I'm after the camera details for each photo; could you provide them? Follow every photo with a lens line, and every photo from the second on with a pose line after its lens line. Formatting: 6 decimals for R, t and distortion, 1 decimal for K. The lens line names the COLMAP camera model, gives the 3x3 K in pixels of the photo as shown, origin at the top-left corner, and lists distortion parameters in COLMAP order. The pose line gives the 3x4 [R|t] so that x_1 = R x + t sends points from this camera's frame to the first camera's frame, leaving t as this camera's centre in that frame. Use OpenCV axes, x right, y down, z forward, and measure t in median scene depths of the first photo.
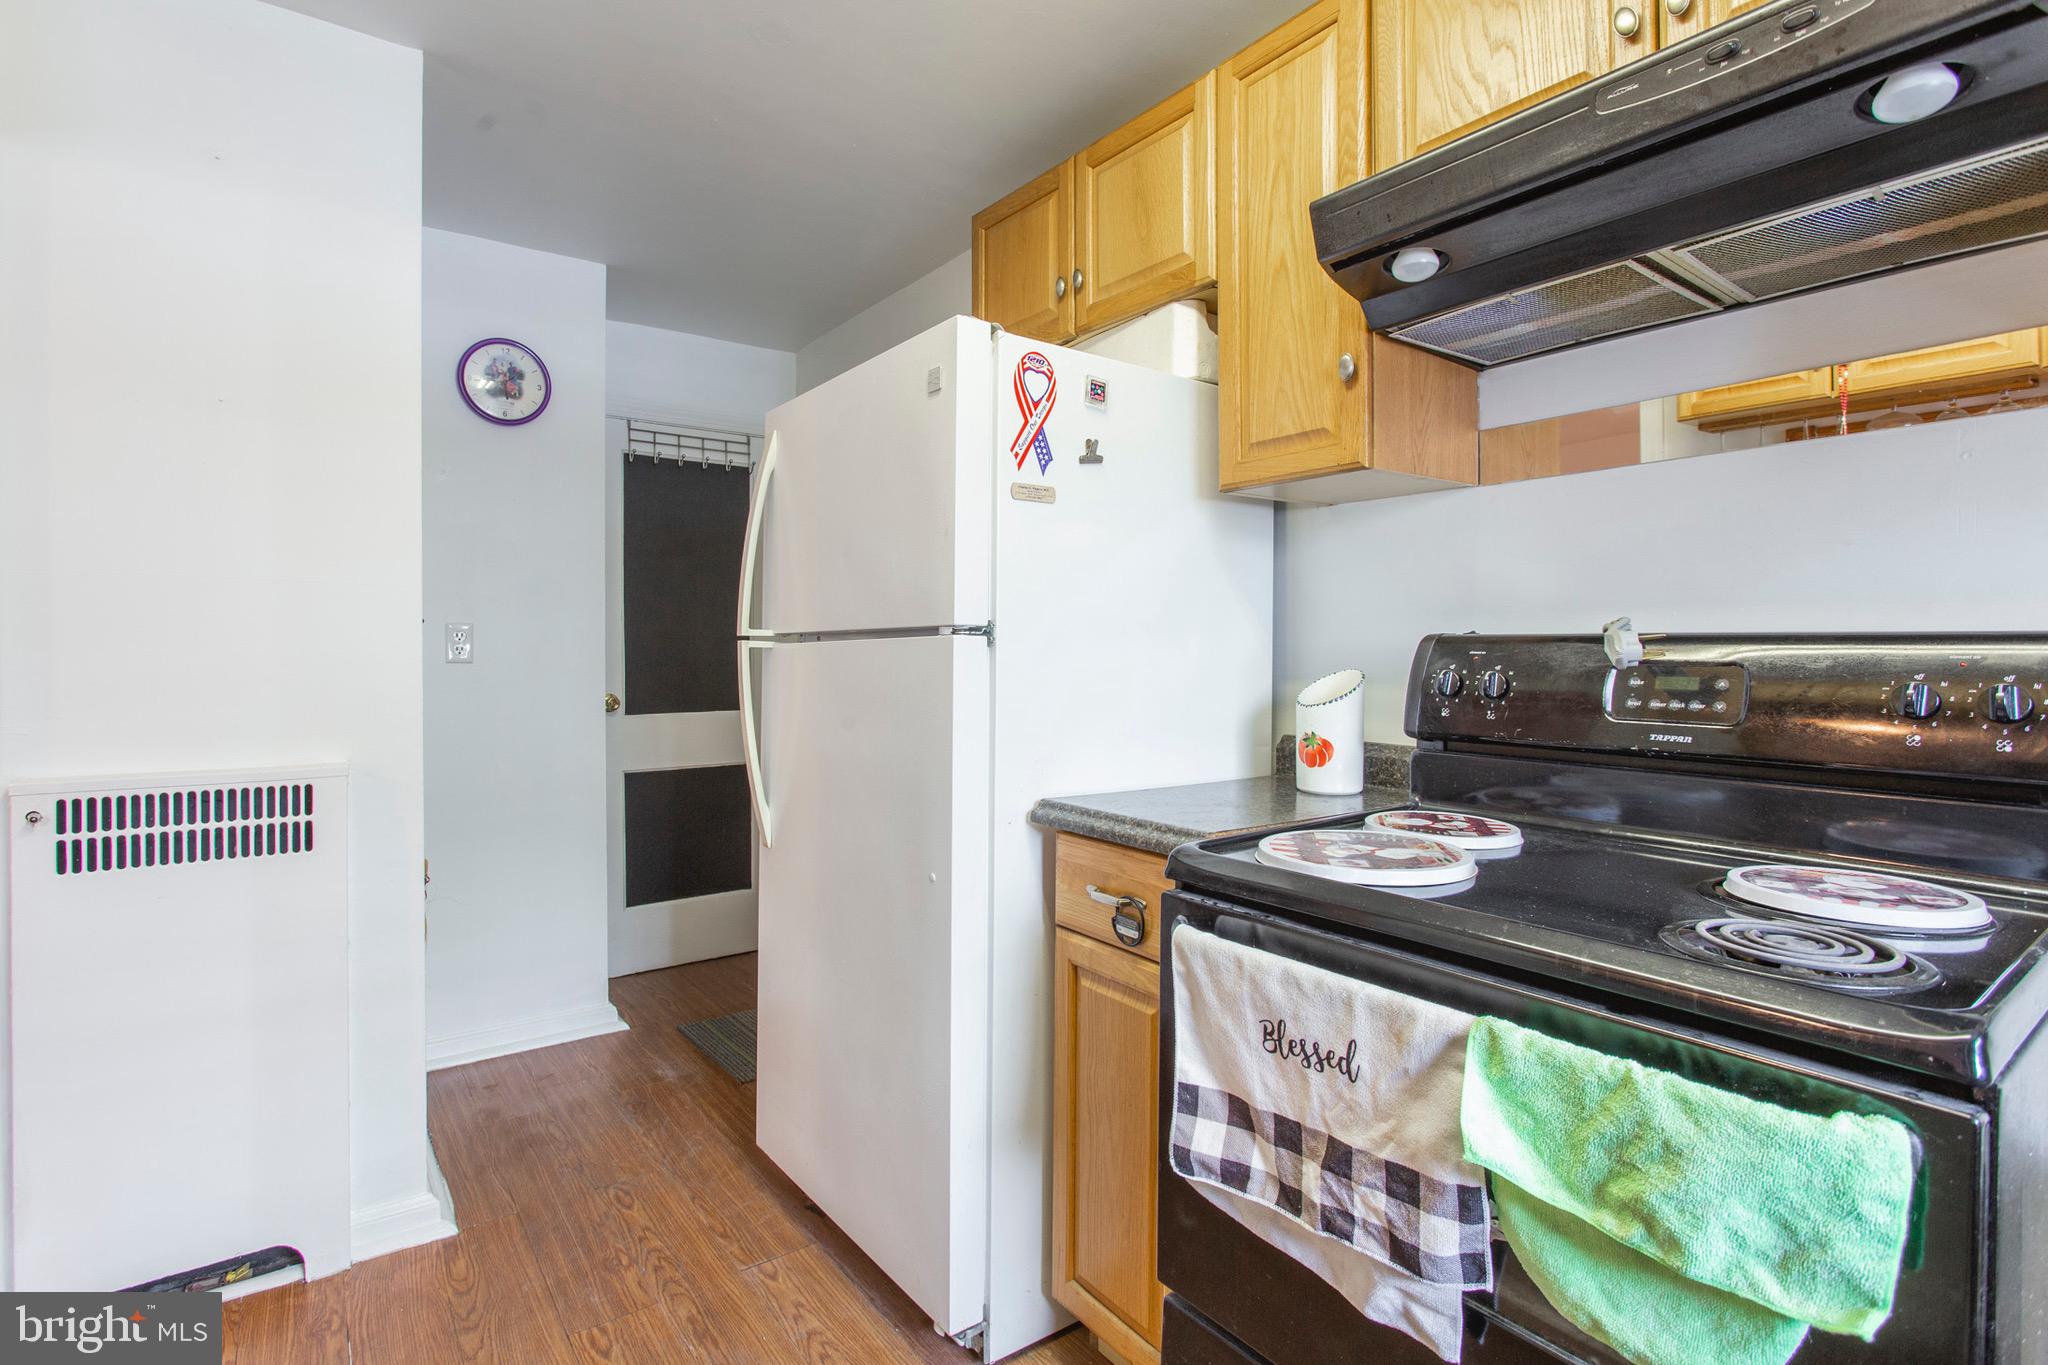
lens RADIAL K [[988.9, 0, 973.6], [0, 988.9, 646.4], [0, 0, 1]] dist [-0.018276, 0.007045]
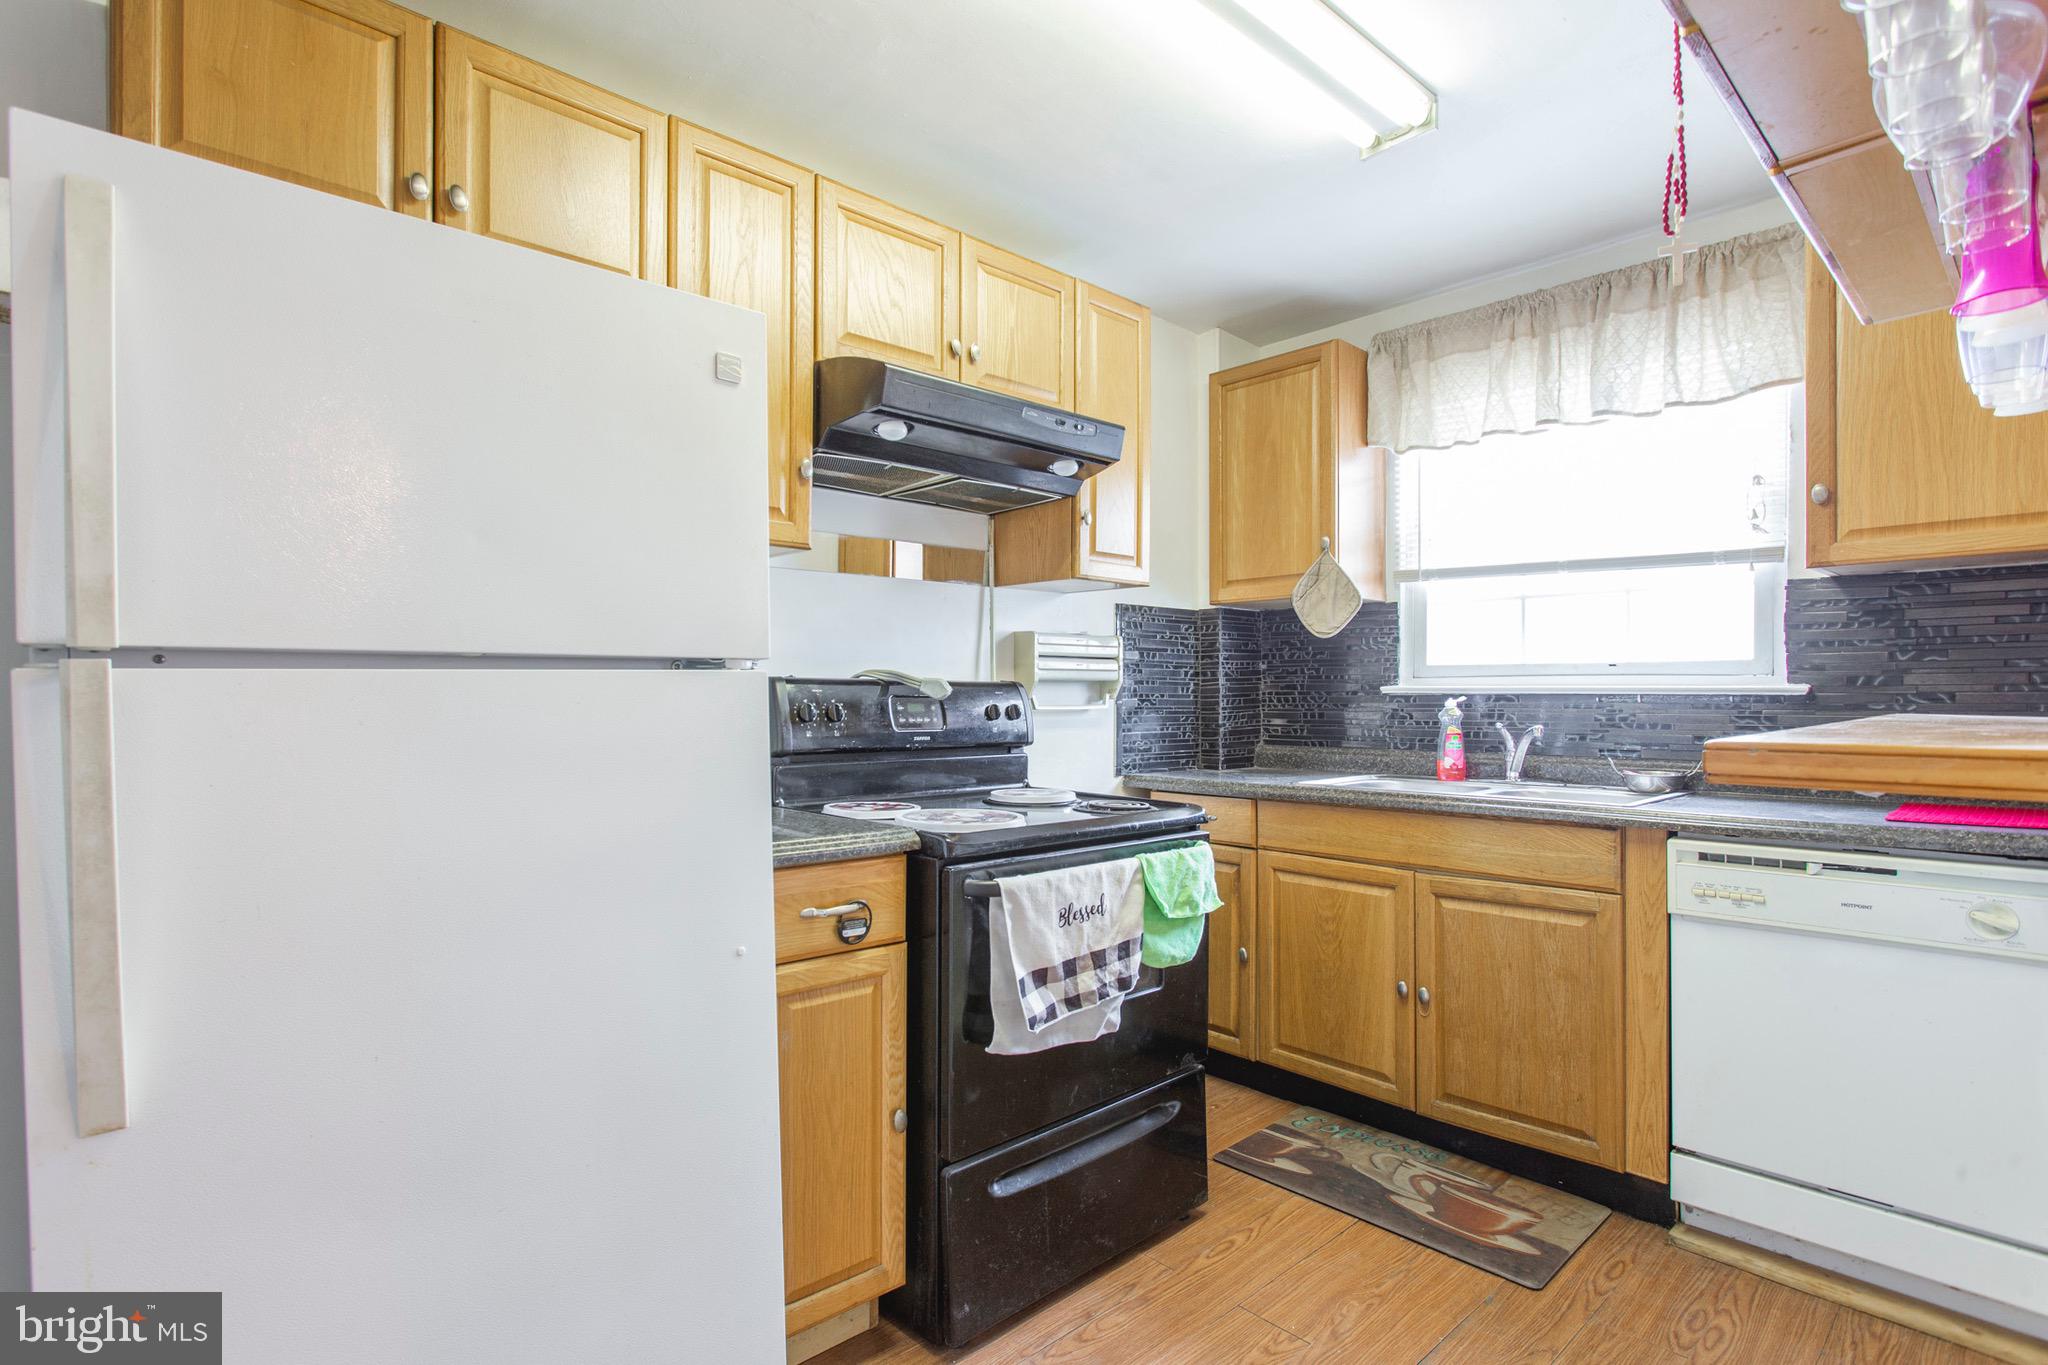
lens RADIAL K [[988.9, 0, 976.8], [0, 988.9, 721.6], [0, 0, 1]] dist [-0.018276, 0.007045]
pose [[-0.103016, -0.026612, 0.994324, -0.970153], [-0.001508, 0.999645, 0.026598, 0.011692], [-0.994679, 0.001241, -0.103020, 0.943847]]
